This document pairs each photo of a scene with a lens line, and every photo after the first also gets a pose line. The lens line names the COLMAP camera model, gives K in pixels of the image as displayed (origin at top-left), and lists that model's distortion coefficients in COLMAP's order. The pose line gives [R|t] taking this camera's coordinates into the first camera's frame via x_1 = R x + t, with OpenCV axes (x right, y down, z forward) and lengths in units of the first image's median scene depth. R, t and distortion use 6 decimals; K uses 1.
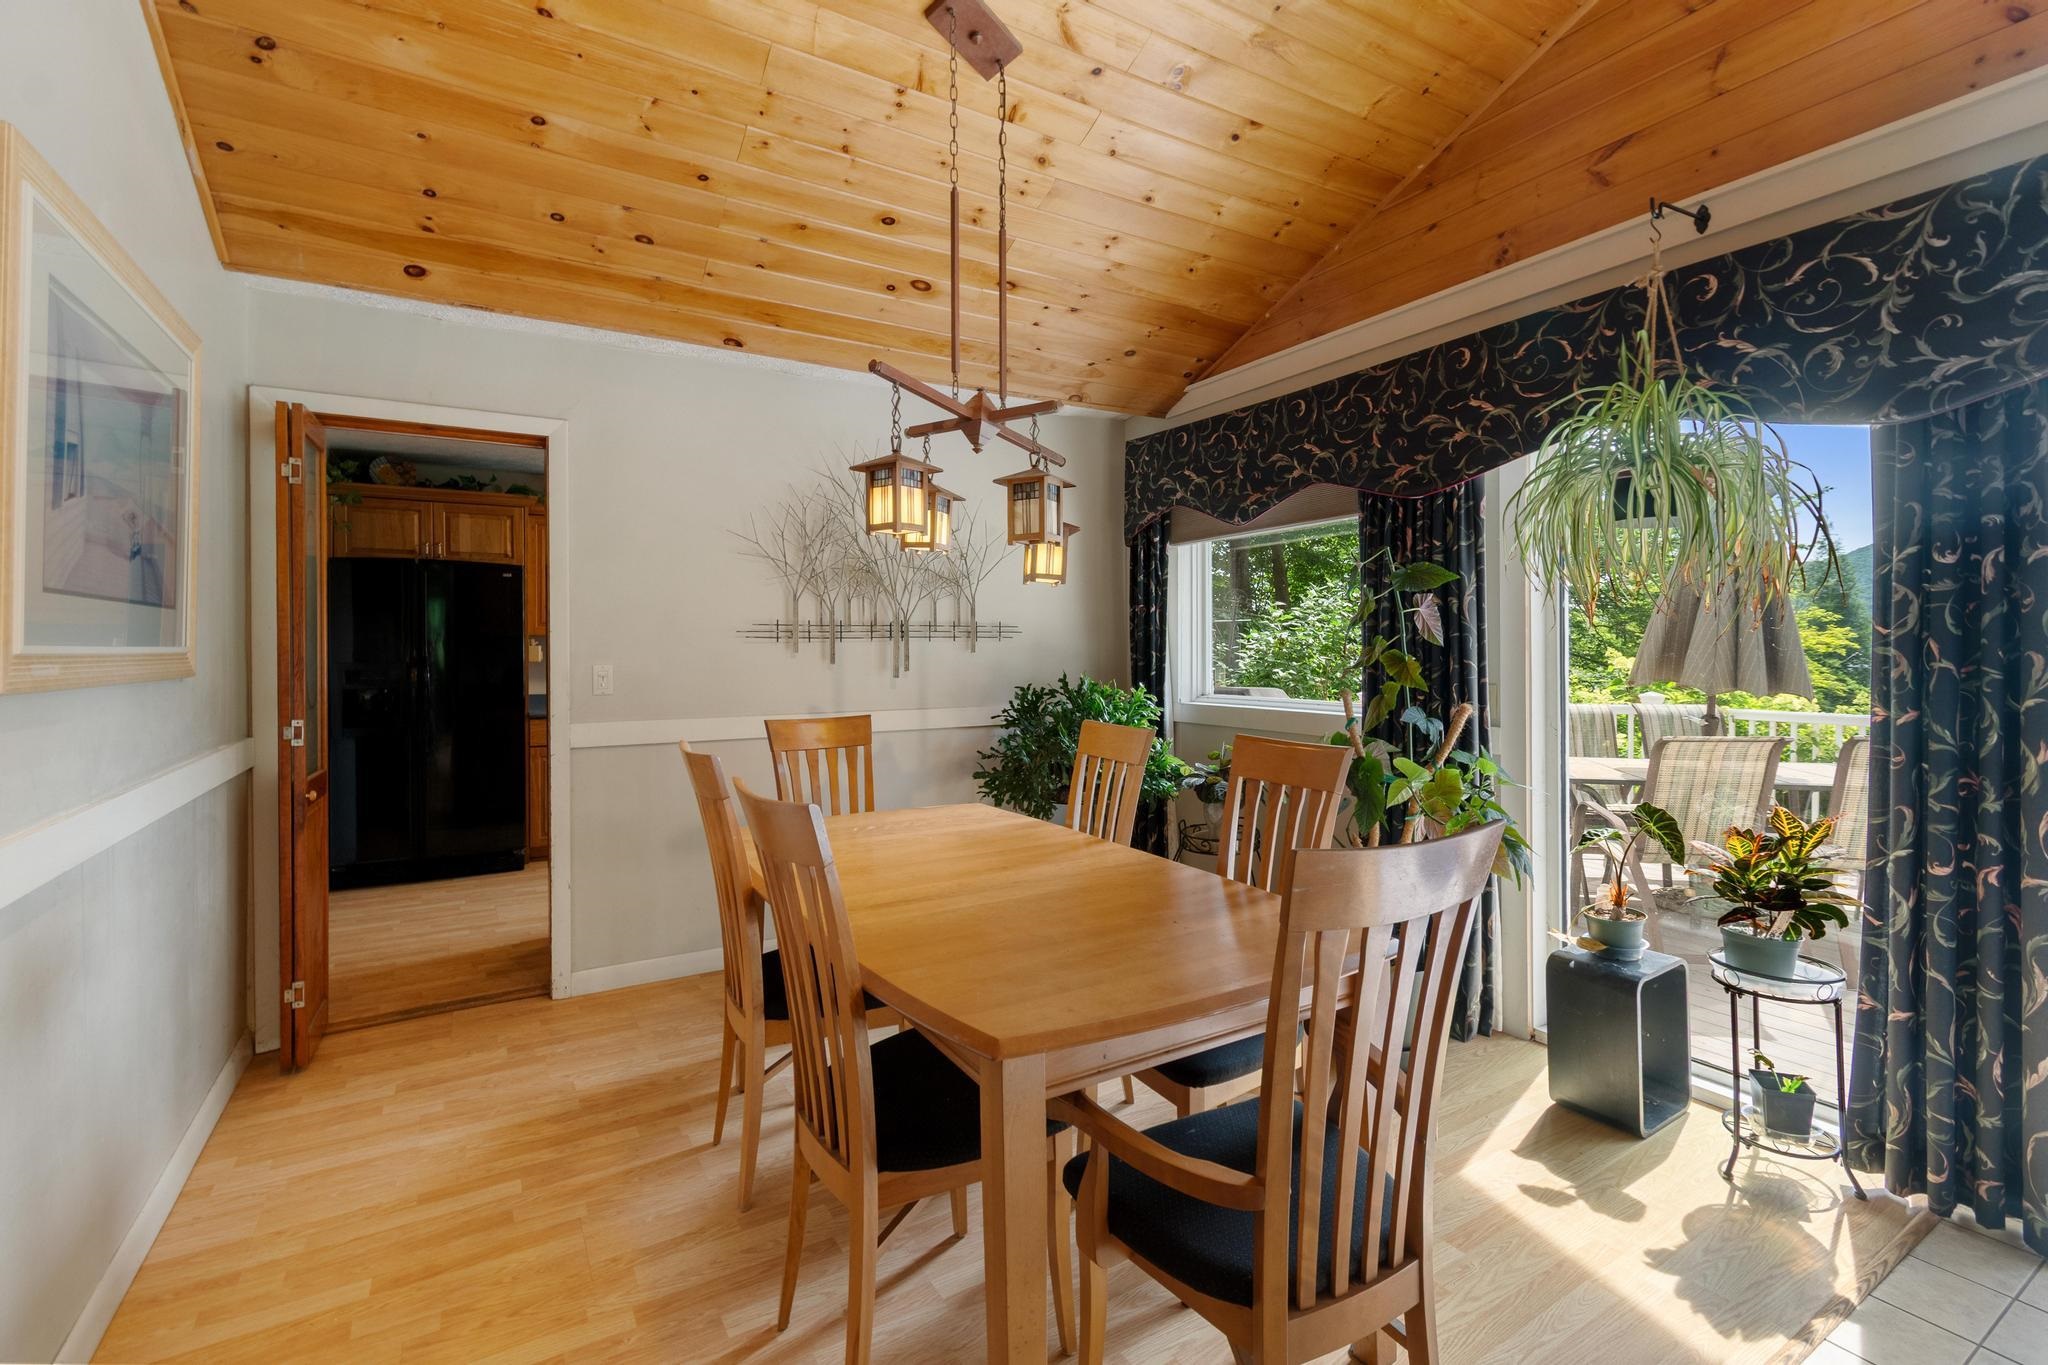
lens RADIAL K [[914.2, 0, 1032.3], [0, 914.2, 654.2], [0, 0, 1]] dist [0.002591, -0.000960]
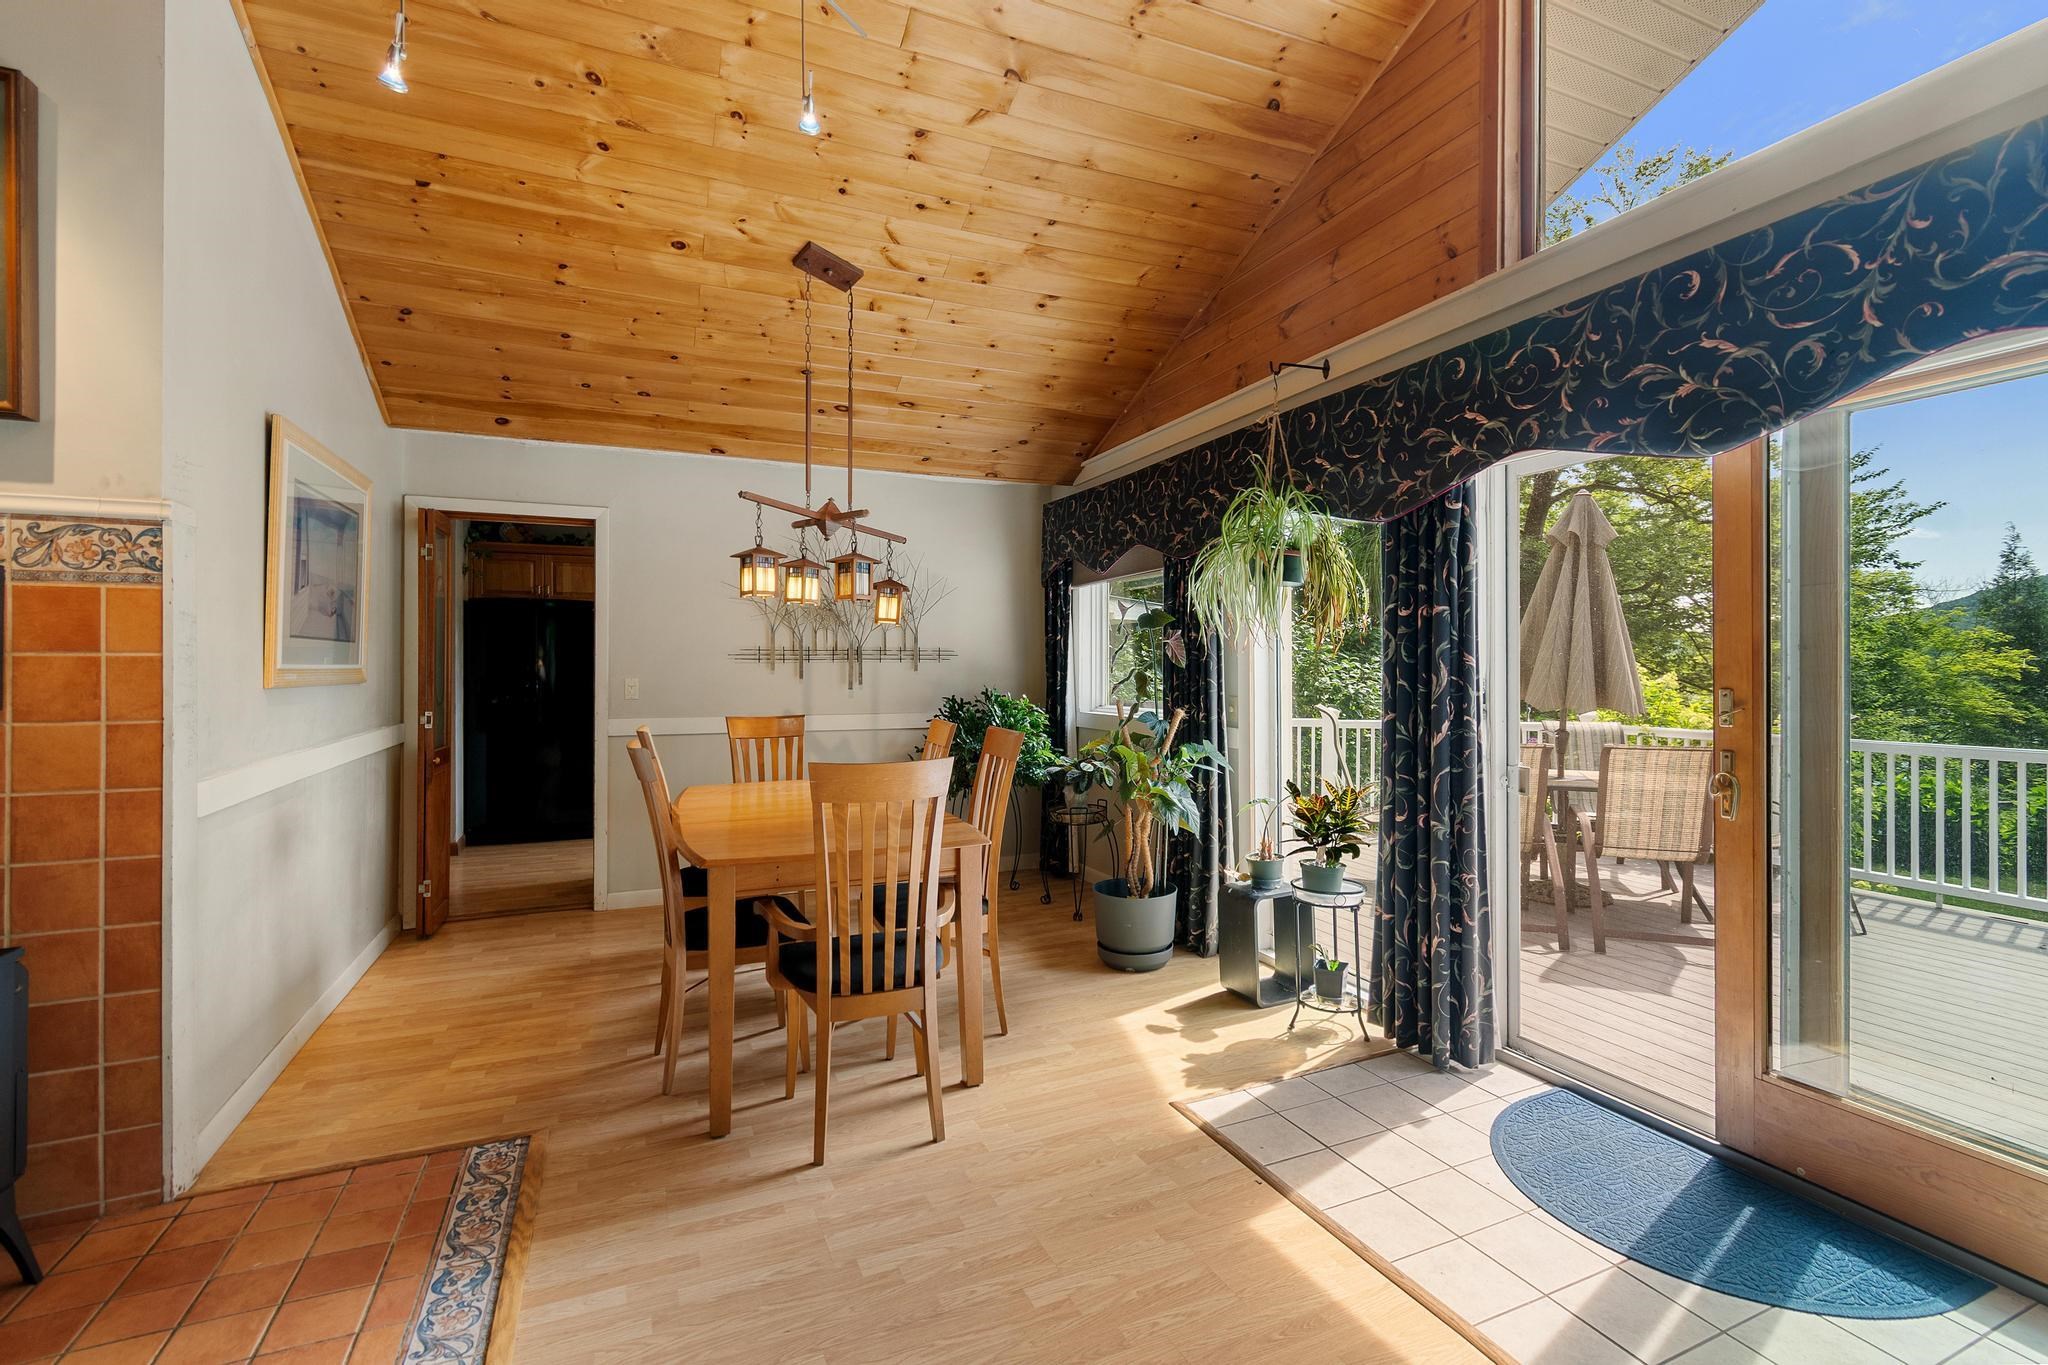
lens RADIAL K [[908.4, 0, 1035.0], [0, 908.4, 665.6], [0, 0, 1]] dist [0.002996, 0.000523]
pose [[0.991991, 0.004904, -0.126210, 0.427171], [-0.005939, 0.999952, -0.007826, -0.000771], [0.126166, 0.008513, 0.991973, -0.417321]]
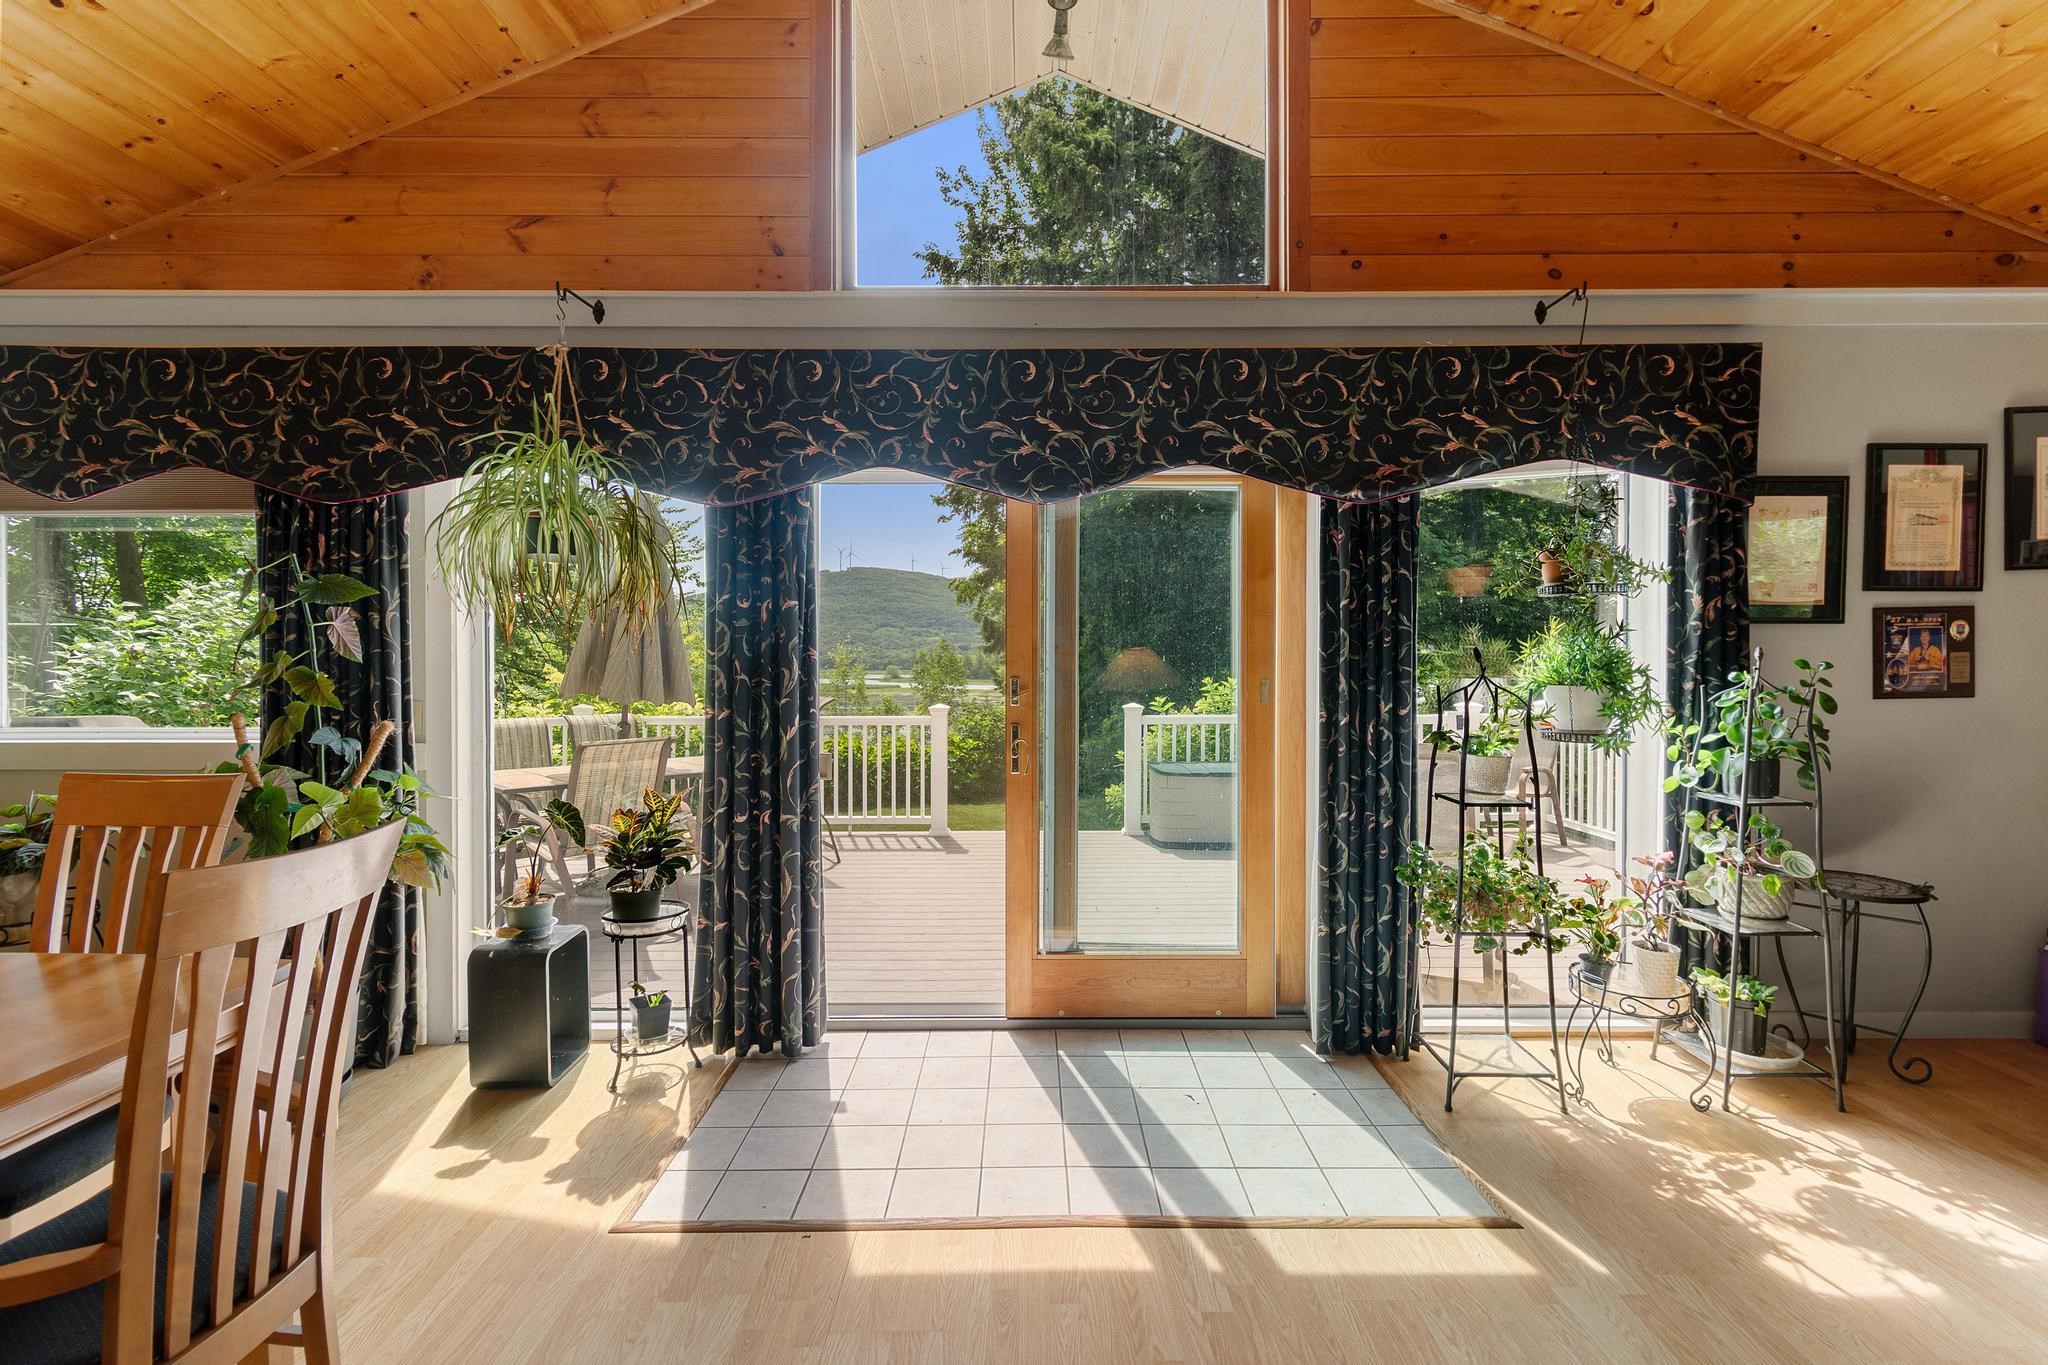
lens RADIAL K [[946.6, 0, 1025.0], [0, 946.6, 663.7], [0, 0, 1]] dist [0.006109, -0.000650]
pose [[0.522936, 0.002574, 0.852368, -0.039816], [0.003181, 0.999983, -0.004971, -0.000569], [-0.852366, 0.005311, 0.522919, -0.125639]]
